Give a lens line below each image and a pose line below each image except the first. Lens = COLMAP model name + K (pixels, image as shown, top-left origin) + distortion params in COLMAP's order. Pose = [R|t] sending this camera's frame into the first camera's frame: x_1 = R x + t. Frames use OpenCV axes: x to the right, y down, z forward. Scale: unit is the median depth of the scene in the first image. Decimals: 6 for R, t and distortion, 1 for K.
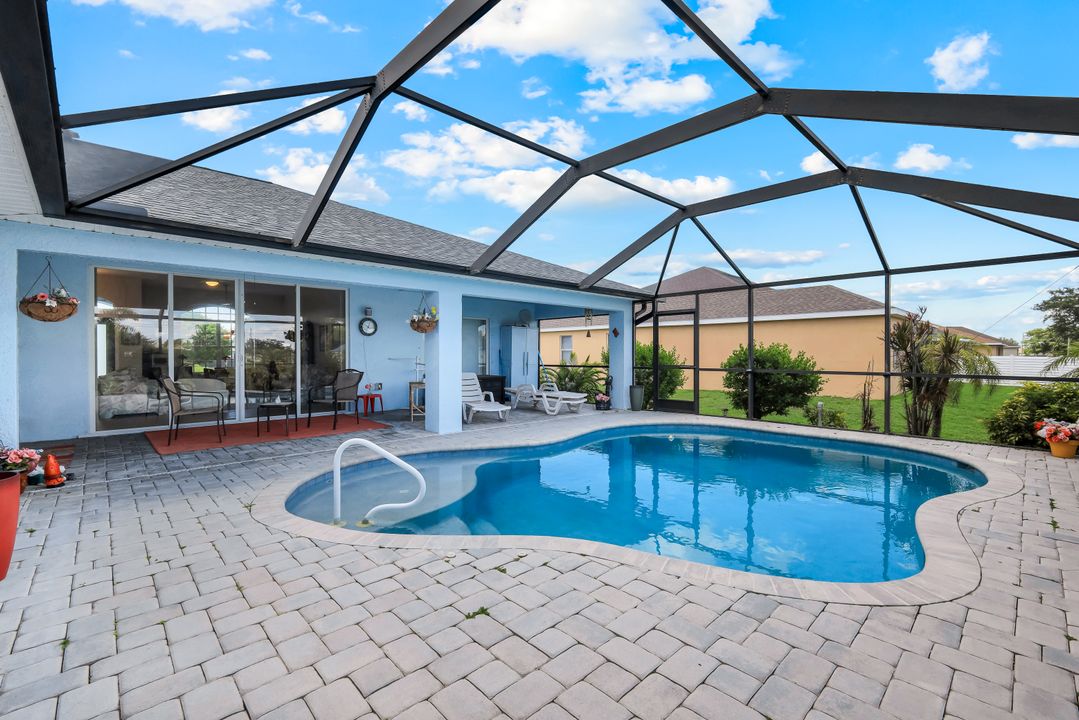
lens RADIAL K [[474.7, 0, 542.0], [0, 474.7, 356.2], [0, 0, 1]] dist [0.000667, 0.000334]
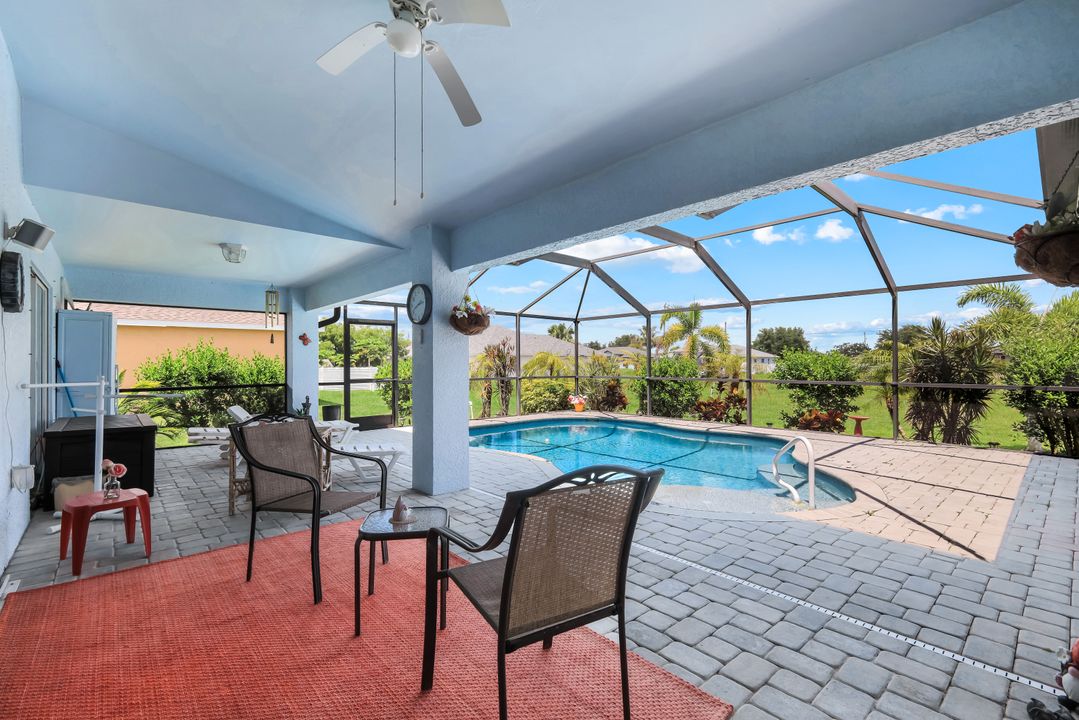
lens RADIAL K [[474.7, 0, 536.7], [0, 474.7, 358.1], [0, 0, 1]] dist [0.000667, 0.000334]
pose [[0.032743, 0.010552, 0.999408, -2.260276], [0.006509, 0.999921, -0.010771, -0.029337], [-0.999443, 0.006857, 0.032672, 2.259634]]
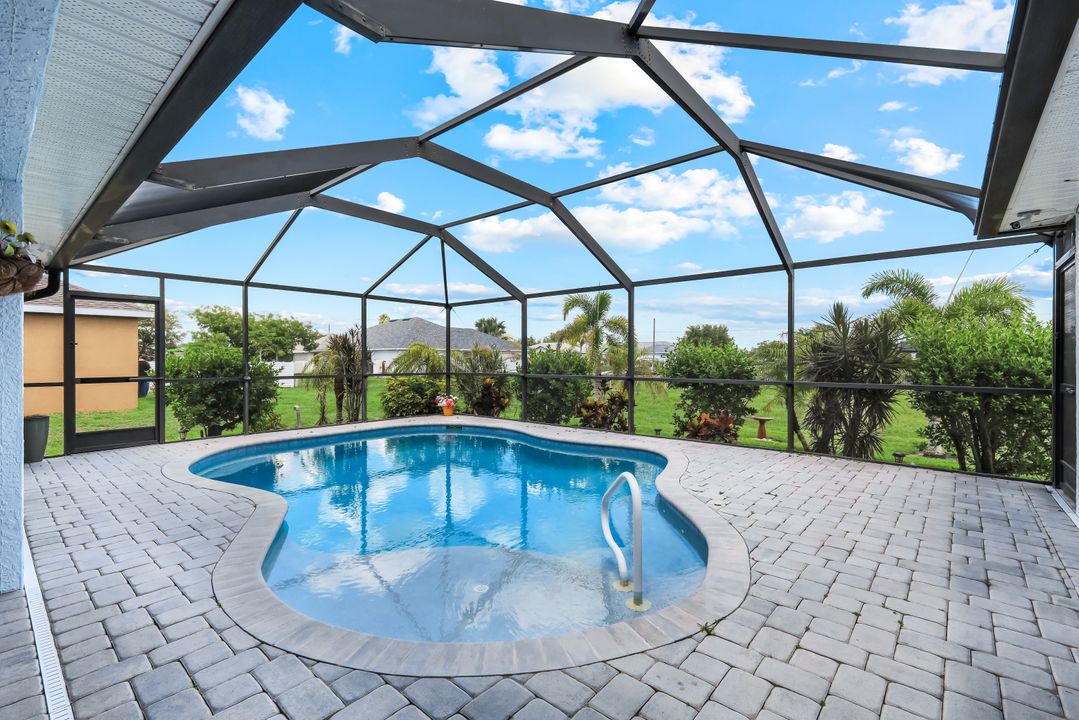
lens RADIAL K [[474.7, 0, 539.6], [0, 474.7, 358.2], [0, 0, 1]] dist [0.000667, 0.000334]
pose [[-0.095261, 0.001148, 0.995452, -1.546212], [0.002765, 0.999996, -0.000889, -0.014059], [-0.995448, 0.002667, -0.095264, 1.659327]]
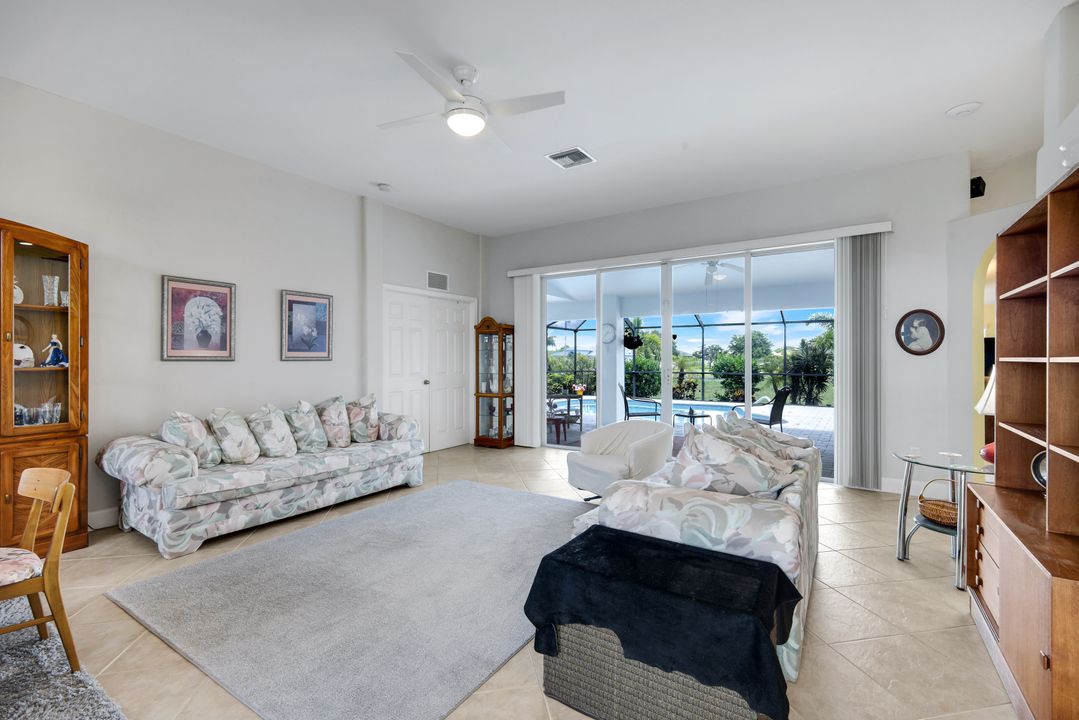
lens RADIAL K [[474.3, 0, 540.0], [0, 474.3, 359.5], [0, 0, 1]] dist [0.012272, 0.000407]
pose [[-0.218036, 0.001305, 0.975940, -3.787240], [0.001297, 0.999999, -0.001047, -0.047096], [-0.975940, 0.001037, -0.218037, 3.896028]]
